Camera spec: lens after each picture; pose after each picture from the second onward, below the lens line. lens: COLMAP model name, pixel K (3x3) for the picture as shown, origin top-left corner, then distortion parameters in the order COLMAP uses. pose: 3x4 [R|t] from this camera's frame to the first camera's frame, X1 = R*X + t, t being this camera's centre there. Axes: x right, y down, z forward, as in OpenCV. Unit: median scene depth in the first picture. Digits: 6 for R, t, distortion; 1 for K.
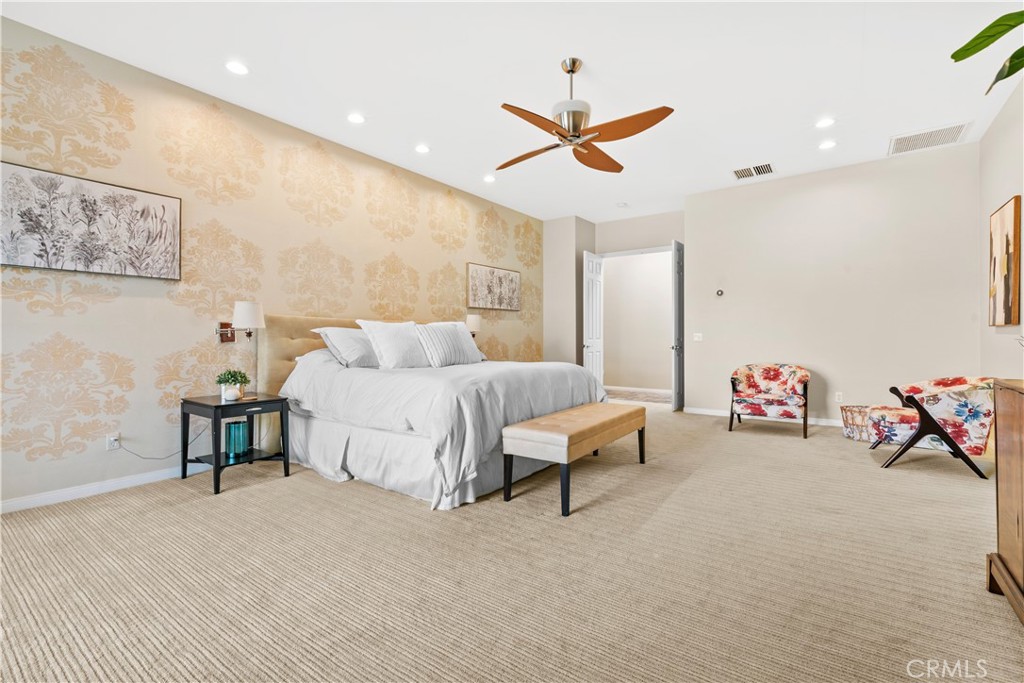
lens RADIAL K [[463.2, 0, 510.0], [0, 463.2, 339.2], [0, 0, 1]] dist [0.001547, 0.000571]
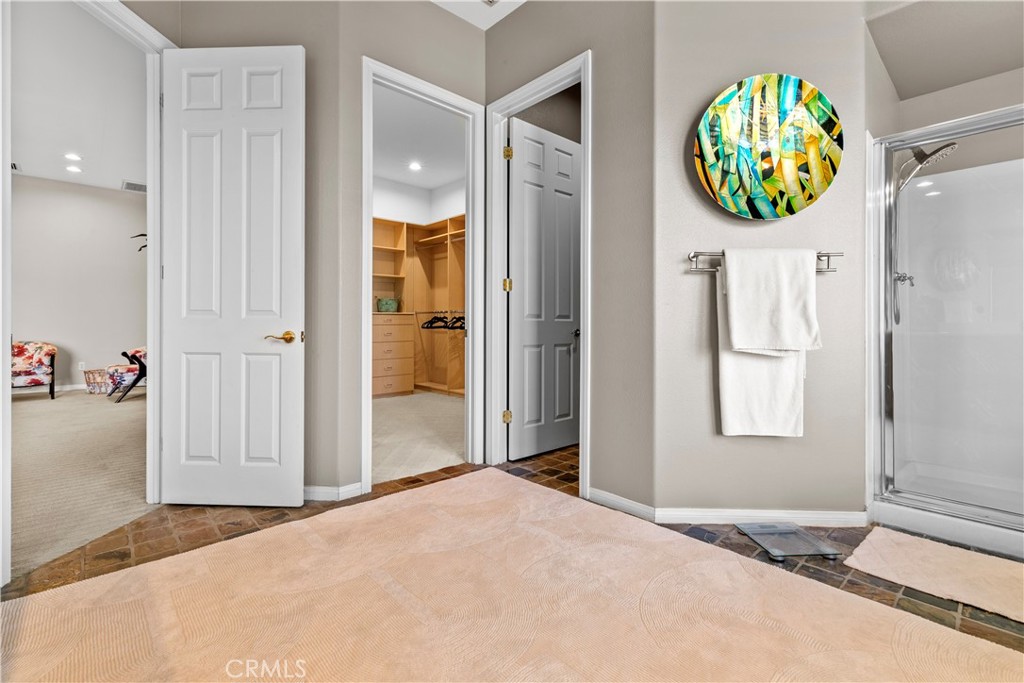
lens RADIAL K [[463.2, 0, 505.0], [0, 463.2, 324.0], [0, 0, 1]] dist [0.001547, 0.000571]
pose [[0.203216, 0.003183, 0.979129, -0.324150], [-0.000242, 0.999995, -0.003201, 0.015770], [-0.979134, 0.000414, 0.203216, -0.424010]]
